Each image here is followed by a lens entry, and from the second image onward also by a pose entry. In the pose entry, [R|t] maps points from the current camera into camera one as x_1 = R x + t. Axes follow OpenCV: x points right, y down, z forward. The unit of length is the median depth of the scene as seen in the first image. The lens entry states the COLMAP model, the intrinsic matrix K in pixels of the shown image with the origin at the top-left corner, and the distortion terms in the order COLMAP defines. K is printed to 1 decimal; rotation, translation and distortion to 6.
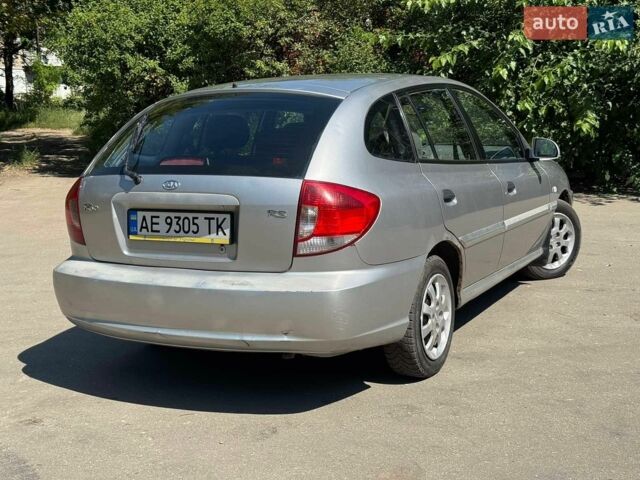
lens RADIAL K [[900.9, 0, 308.1], [0, 900.9, 244.1], [0, 0, 1]] dist [0.125304, 0.000000]
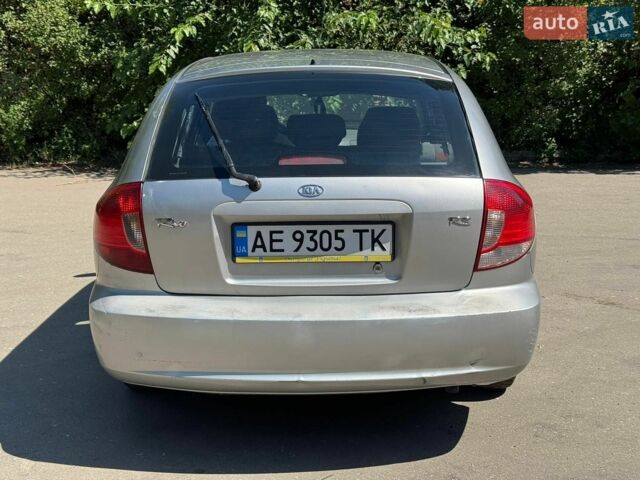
lens RADIAL K [[900.9, 0, 311.0], [0, 900.9, 251.5], [0, 0, 1]] dist [0.125304, 0.000000]
pose [[0.891776, -0.070519, 0.446949, -0.487598], [0.053807, 0.997299, 0.049992, -0.050374], [-0.449267, -0.020533, 0.893161, 0.296613]]
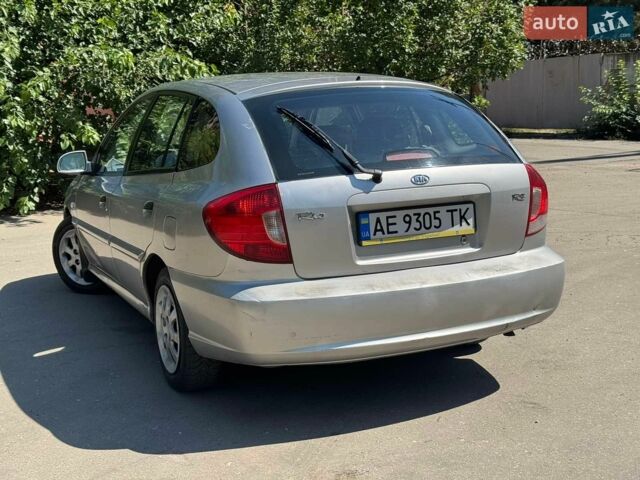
lens RADIAL K [[900.9, 0, 318.6], [0, 900.9, 254.7], [0, 0, 1]] dist [0.125304, 0.000000]
pose [[0.620292, -0.125821, 0.774213, -0.927819], [0.138978, 0.989063, 0.049390, -0.047657], [-0.771960, 0.076962, 0.630995, 0.479715]]
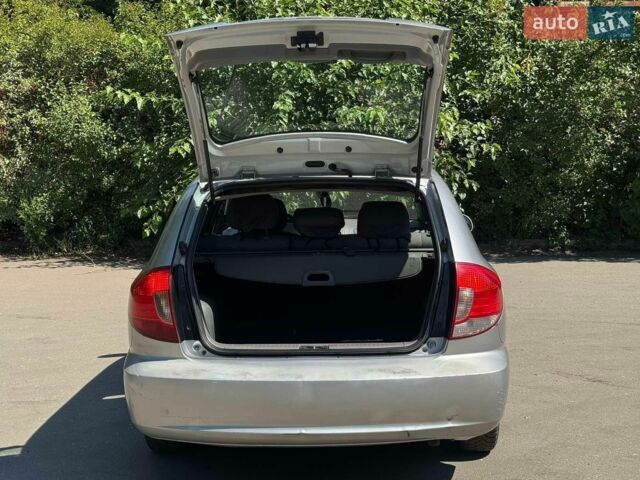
lens RADIAL K [[945.6, 0, 309.3], [0, 945.6, 229.0], [0, 0, 1]] dist [0.132898, 0.000000]
pose [[0.901229, -0.019448, 0.432907, -0.561386], [0.056538, 0.995730, -0.072968, -0.036582], [-0.429639, 0.090237, 0.898481, 0.108815]]
